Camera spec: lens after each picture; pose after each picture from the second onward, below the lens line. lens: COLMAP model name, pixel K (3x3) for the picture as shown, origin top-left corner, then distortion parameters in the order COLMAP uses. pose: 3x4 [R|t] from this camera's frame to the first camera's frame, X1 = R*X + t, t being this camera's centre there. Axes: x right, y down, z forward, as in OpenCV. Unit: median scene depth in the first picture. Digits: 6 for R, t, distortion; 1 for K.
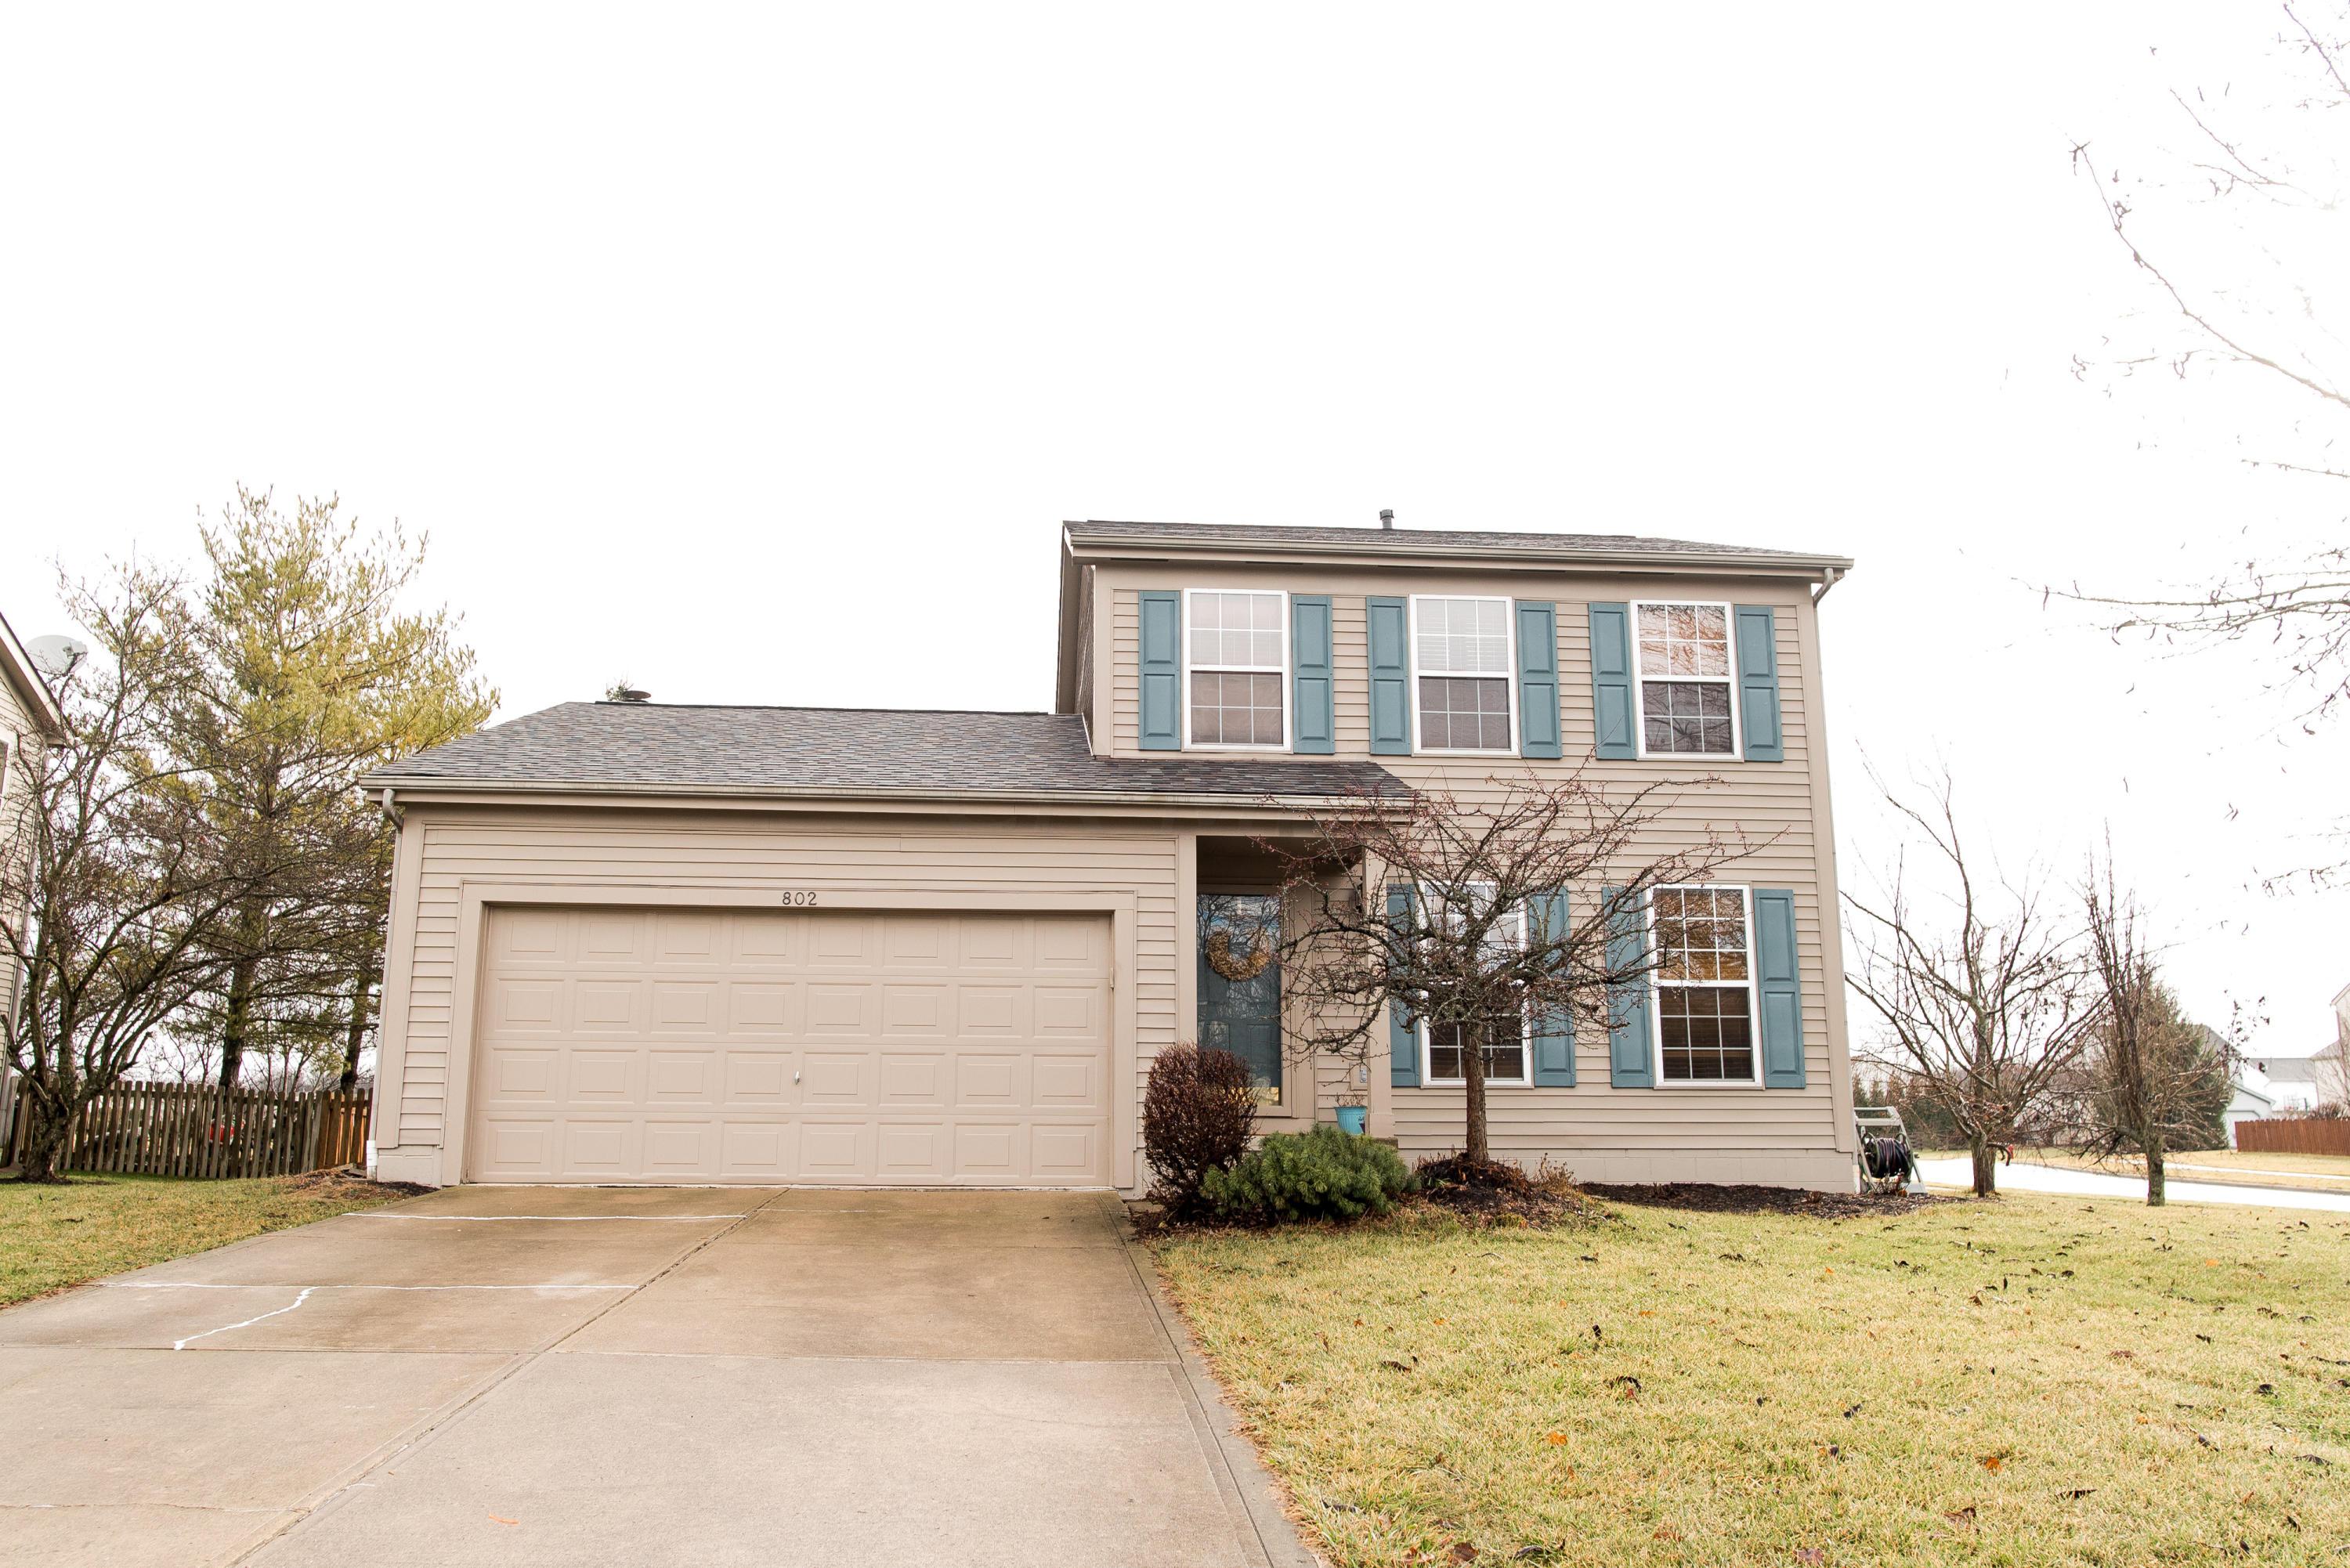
lens RADIAL K [[1574.5, 0, 1175.0], [0, 1574.5, 784.0], [0, 0, 1]] dist [0.037725, -0.000282]
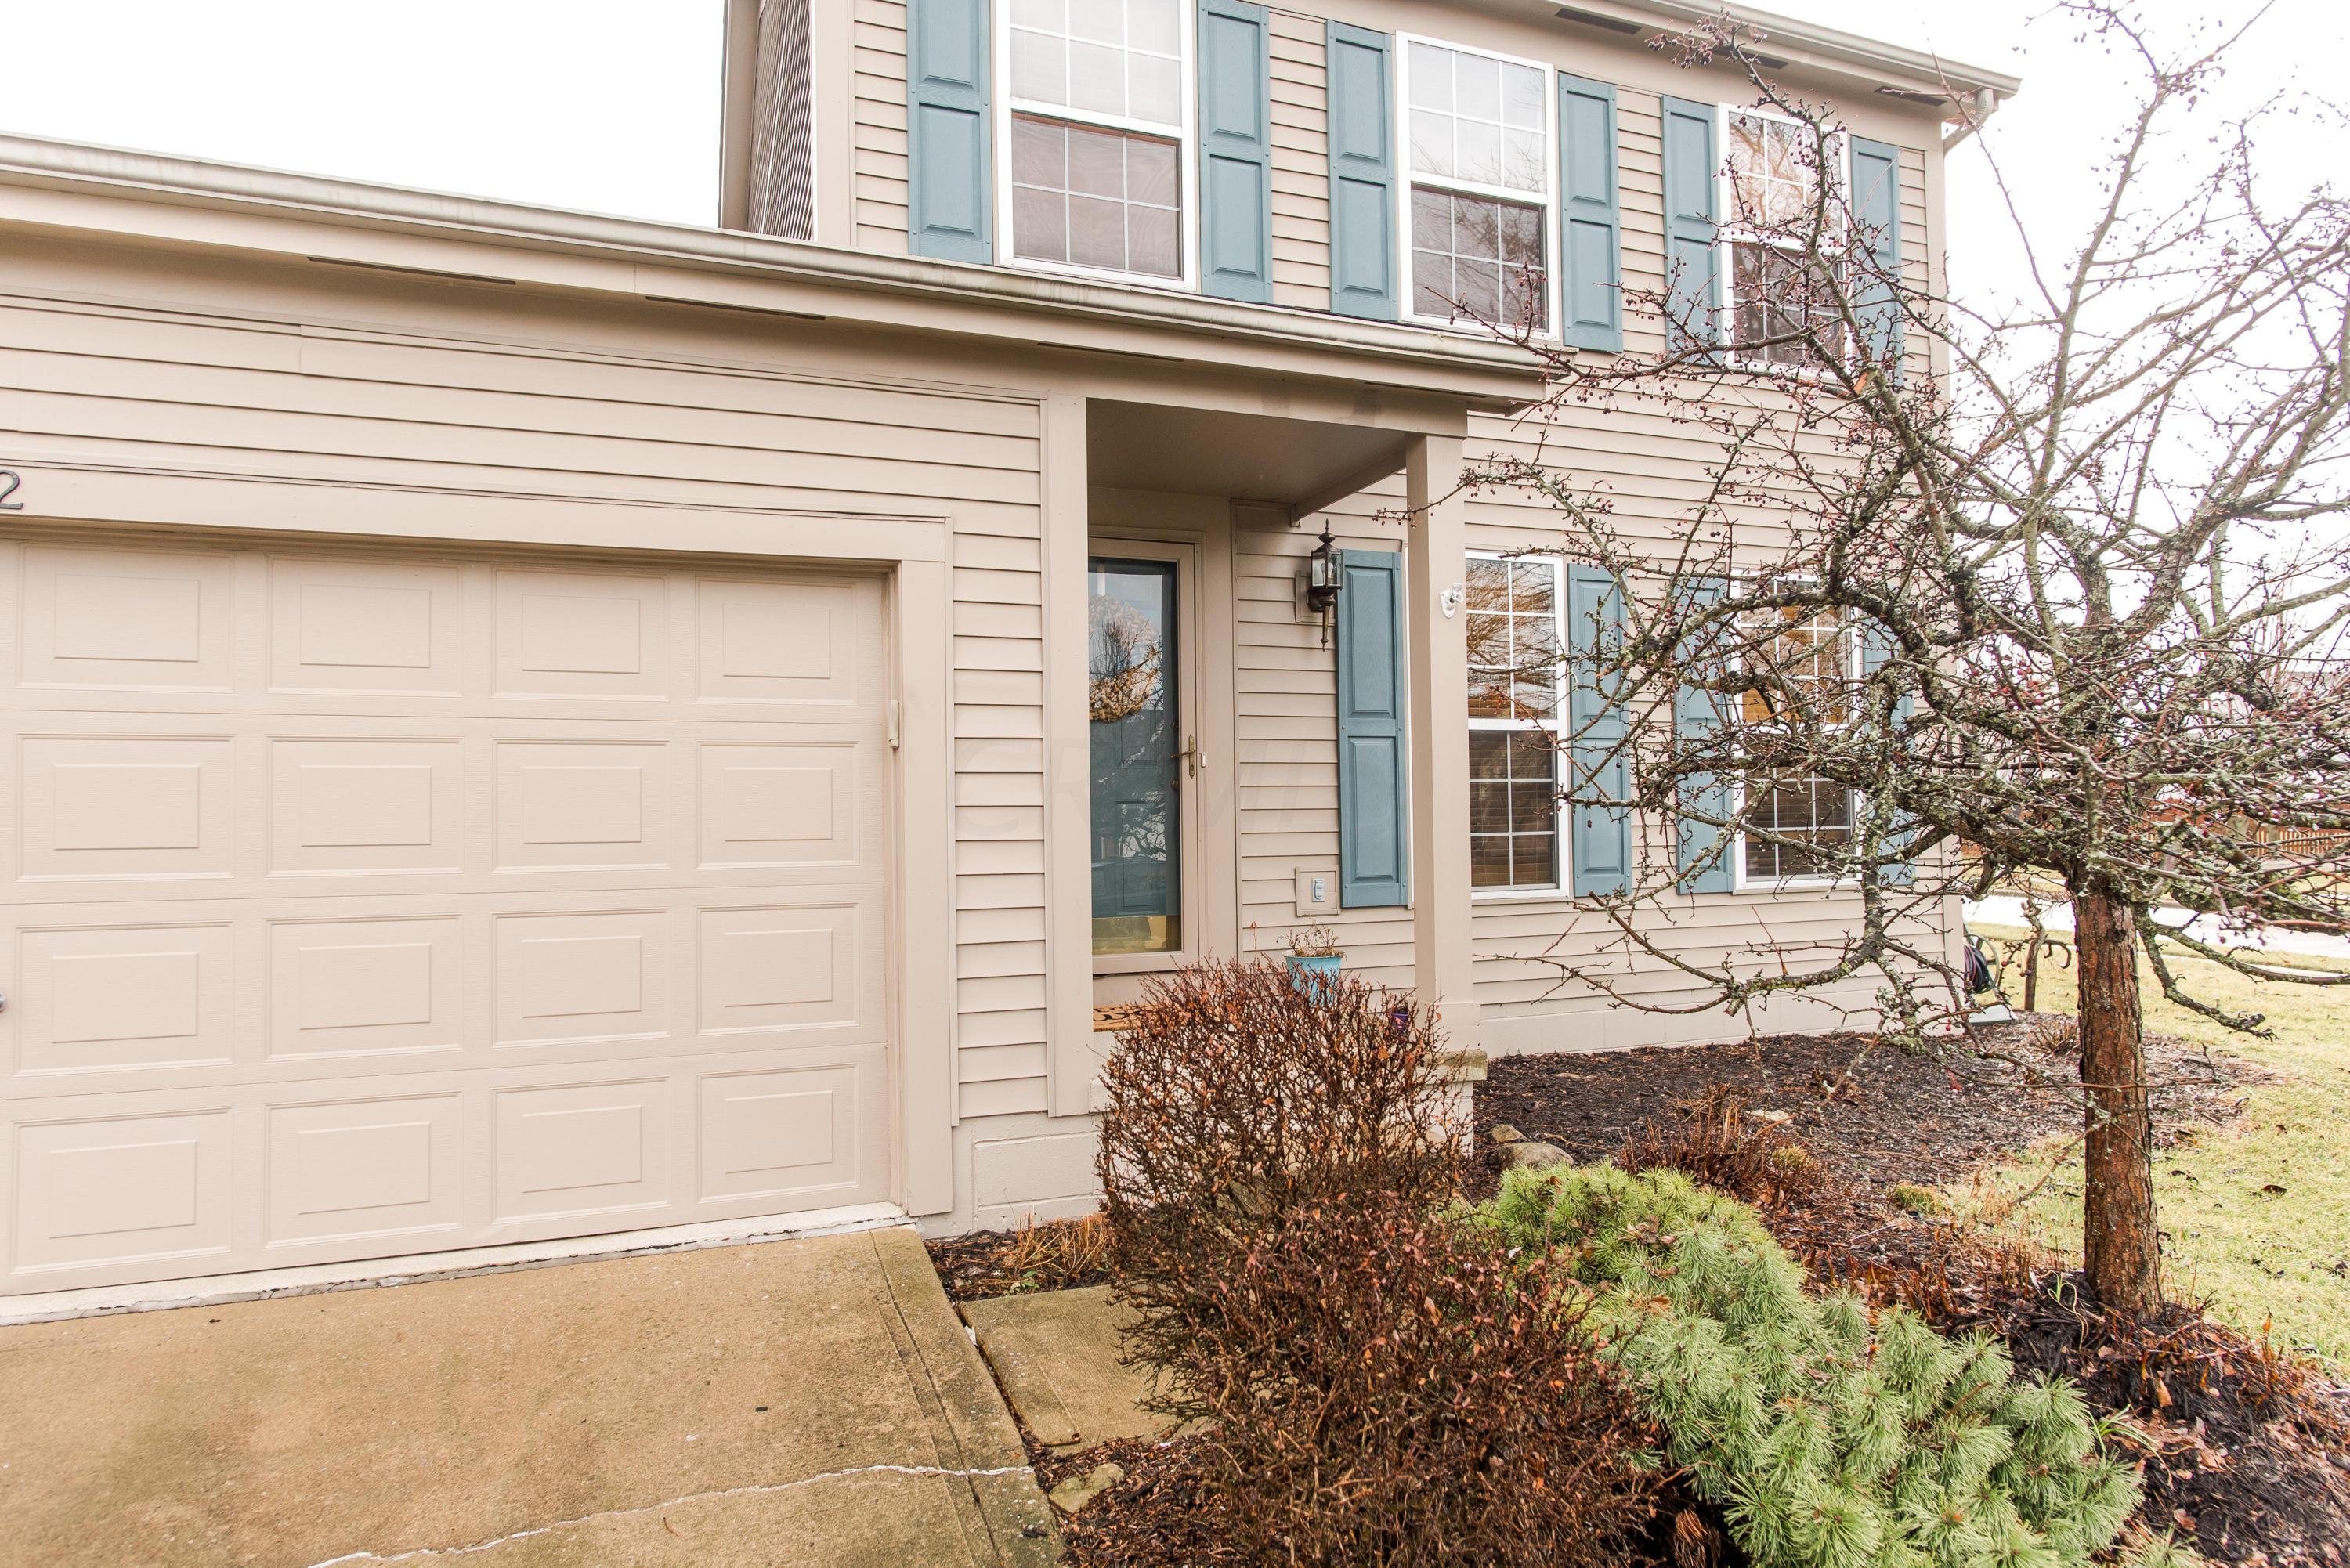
lens RADIAL K [[1334.9, 0, 1175.0], [0, 1334.9, 784.0], [0, 0, 1]] dist [-0.004868, -0.003101]
pose [[0.966409, -0.007509, 0.256898, -0.050599], [-0.039118, 0.983630, 0.175906, 0.063281], [-0.254014, -0.180046, 0.950295, 0.551187]]
